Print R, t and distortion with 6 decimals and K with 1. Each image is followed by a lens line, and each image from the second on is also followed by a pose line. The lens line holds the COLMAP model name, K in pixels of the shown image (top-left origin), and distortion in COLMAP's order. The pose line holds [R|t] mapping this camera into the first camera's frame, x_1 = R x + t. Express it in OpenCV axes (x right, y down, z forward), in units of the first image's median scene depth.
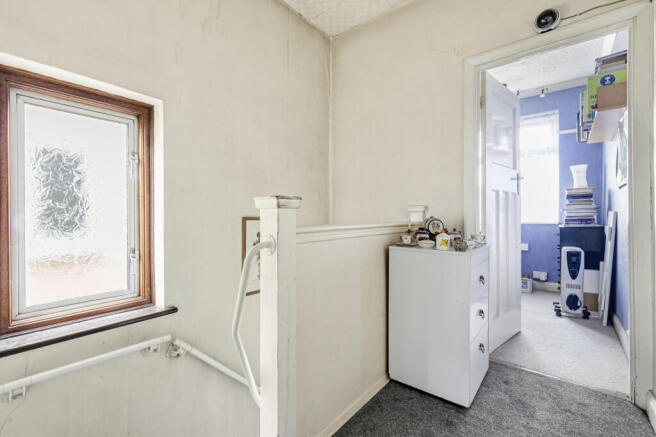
lens RADIAL K [[295.2, 0, 326.8], [0, 295.2, 220.1], [0, 0, 1]] dist [0.001158, -0.001215]
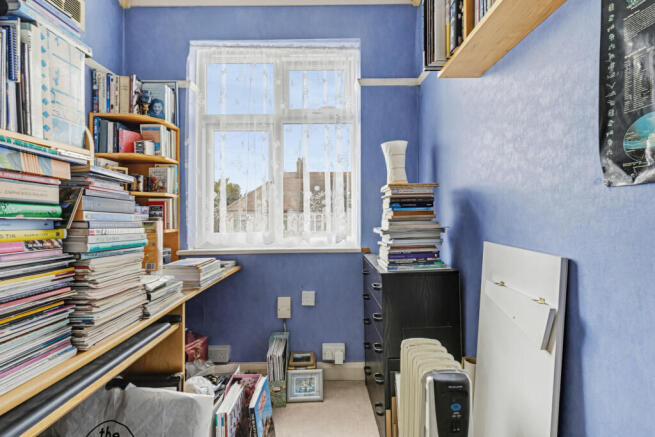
lens RADIAL K [[294.7, 0, 326.3], [0, 294.7, 220.1], [0, 0, 1]] dist [0.001158, -0.001215]
pose [[0.790269, -0.017168, 0.612519, 0.445716], [0.016729, 0.999839, 0.006440, -0.053626], [-0.612532, 0.005158, 0.790429, 0.674801]]
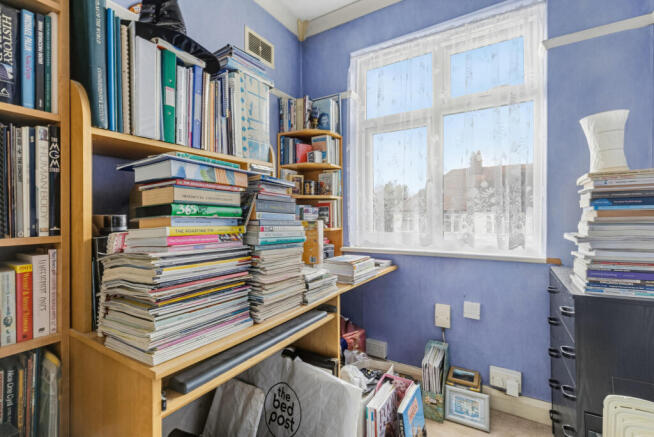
lens RADIAL K [[294.3, 0, 325.8], [0, 294.3, 220.1], [0, 0, 1]] dist [0.001158, -0.001215]
pose [[0.993651, -0.005274, 0.112384, 0.467532], [0.005171, 0.999986, 0.001210, -0.054133], [-0.112389, -0.000621, 0.993664, 0.679384]]
